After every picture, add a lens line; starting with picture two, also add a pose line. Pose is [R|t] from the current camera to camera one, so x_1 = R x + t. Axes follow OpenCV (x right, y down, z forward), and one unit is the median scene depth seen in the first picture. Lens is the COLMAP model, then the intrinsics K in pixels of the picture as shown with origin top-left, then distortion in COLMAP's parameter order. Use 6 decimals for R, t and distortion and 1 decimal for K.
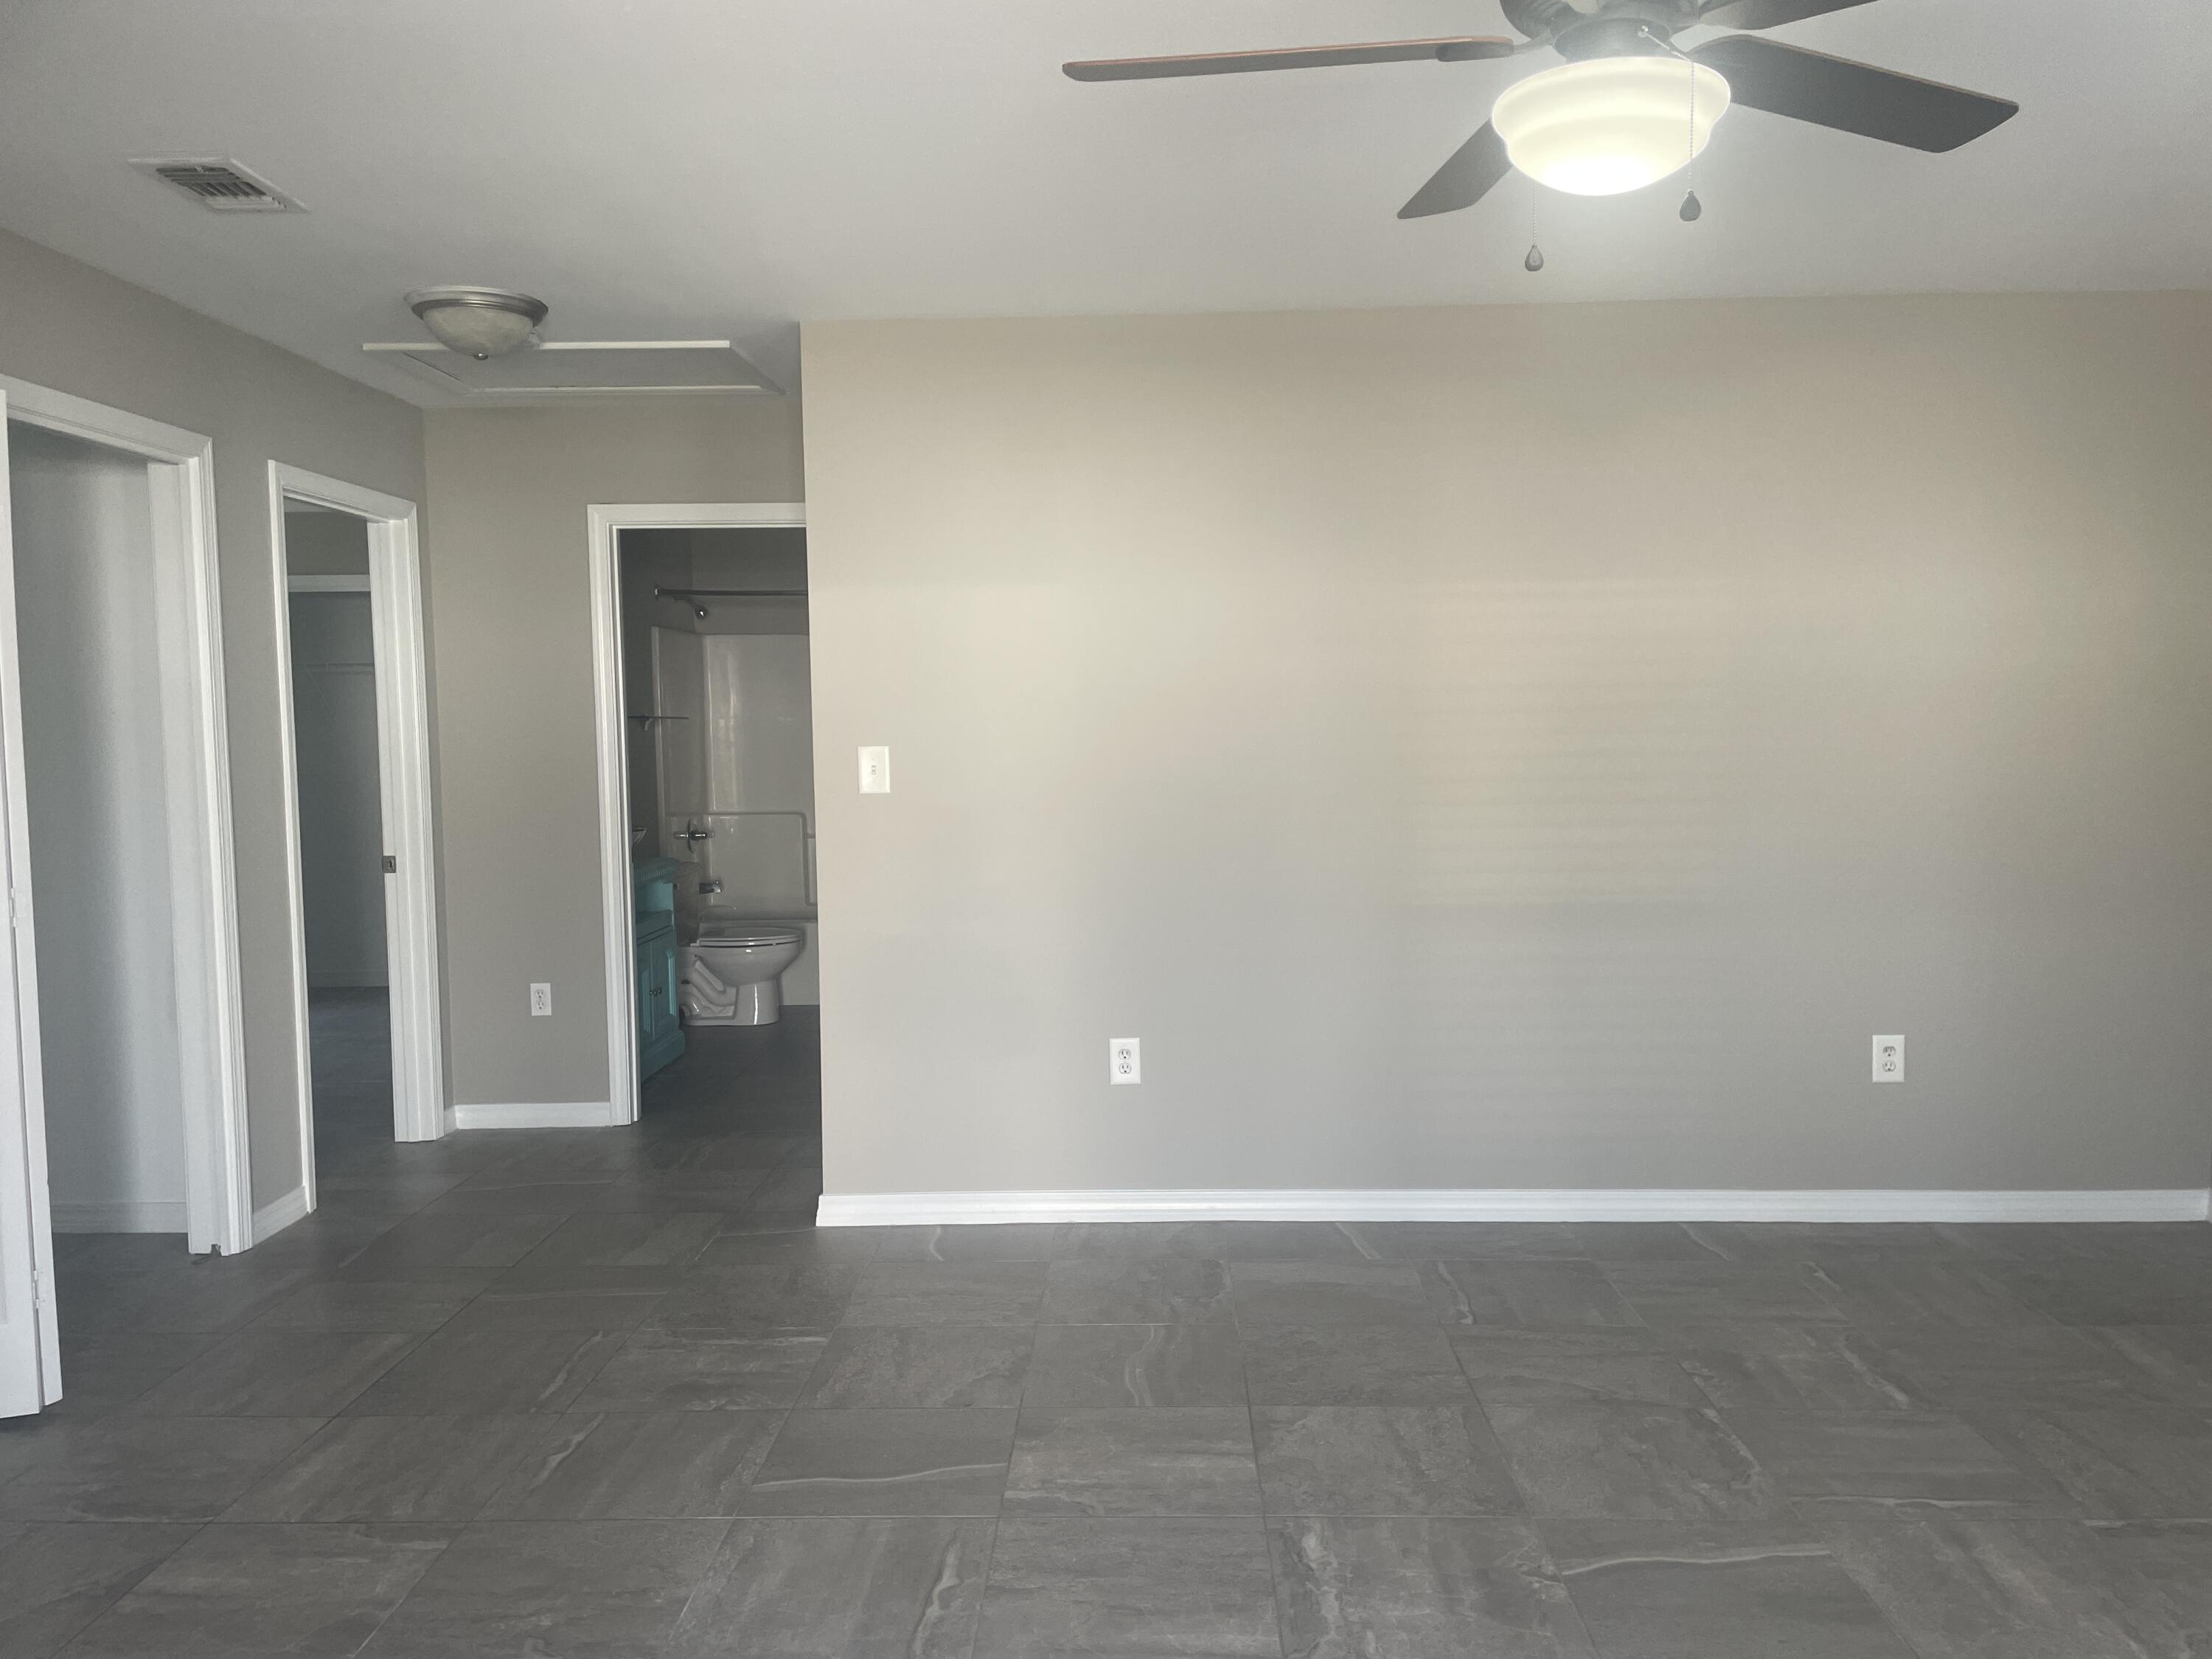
lens RADIAL K [[1672.4, 0, 1106.8], [0, 1672.4, 832.9], [0, 0, 1]] dist [0.008240, -0.001926]
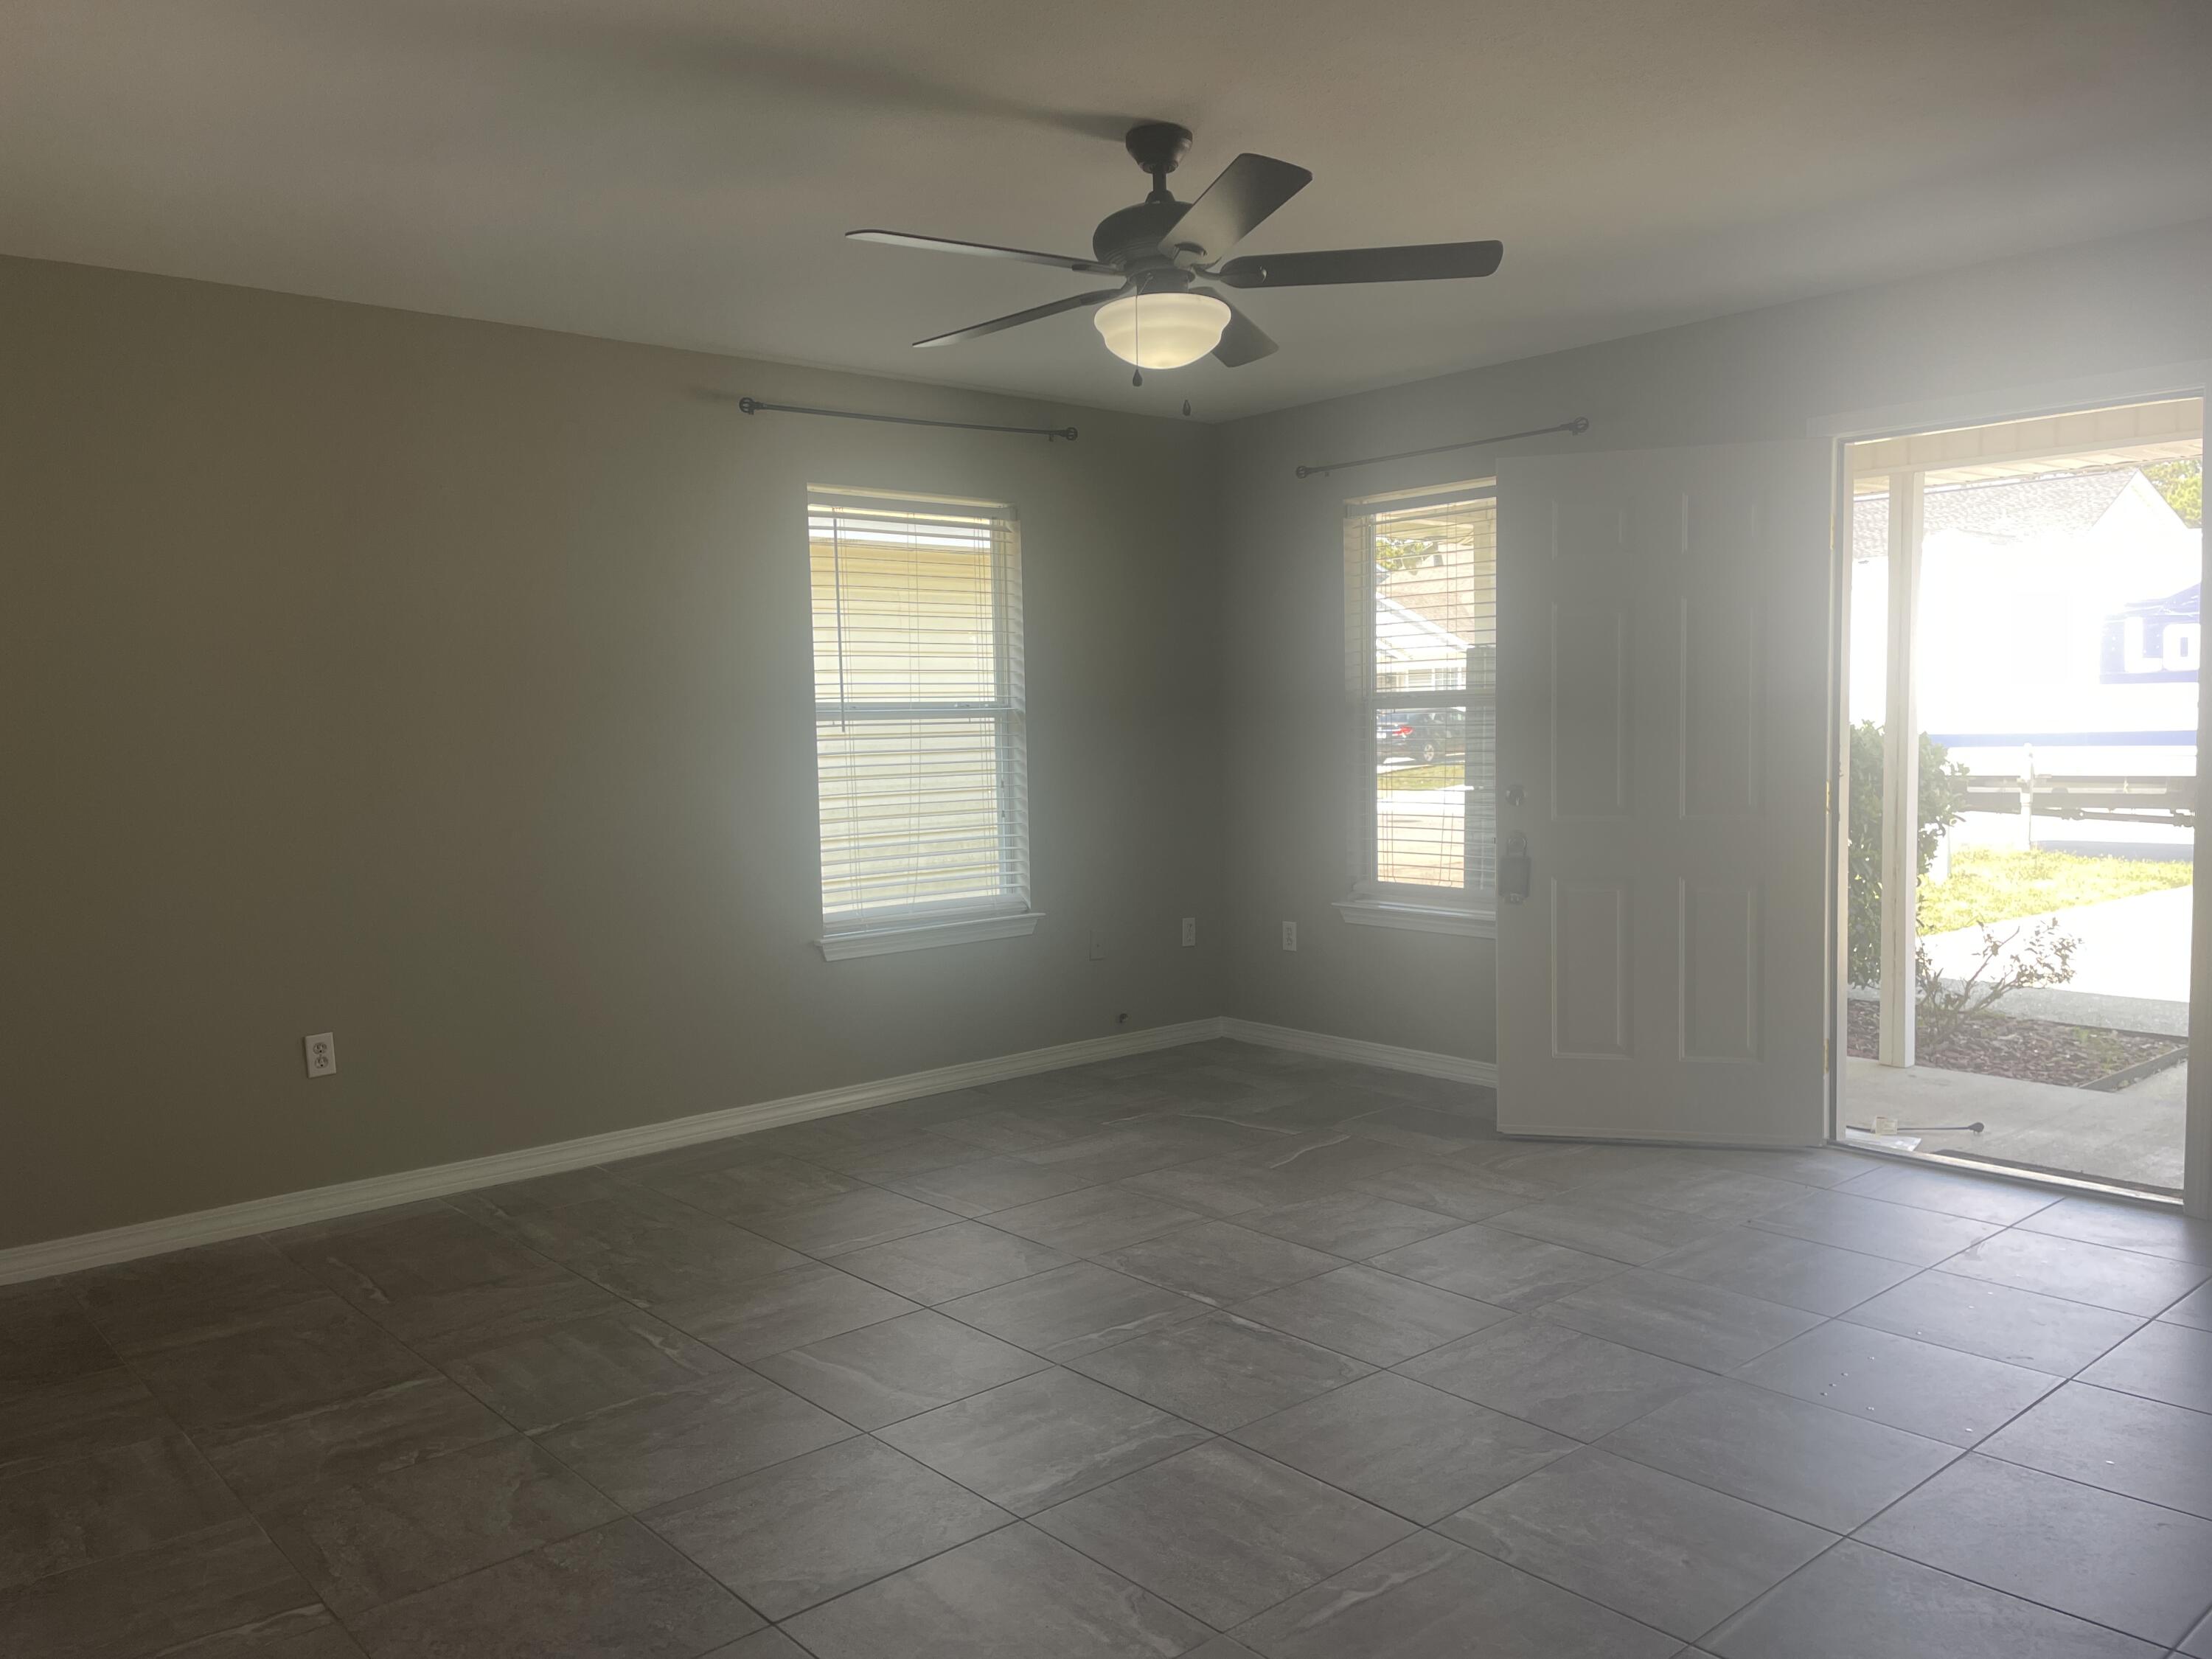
lens RADIAL K [[1672.4, 0, 1104.3], [0, 1672.4, 830.4], [0, 0, 1]] dist [0.008240, -0.001926]
pose [[-0.678312, -0.021176, 0.734469, -0.601111], [0.080484, 0.991429, 0.102915, -0.068005], [-0.730353, 0.128921, -0.670793, 1.494117]]
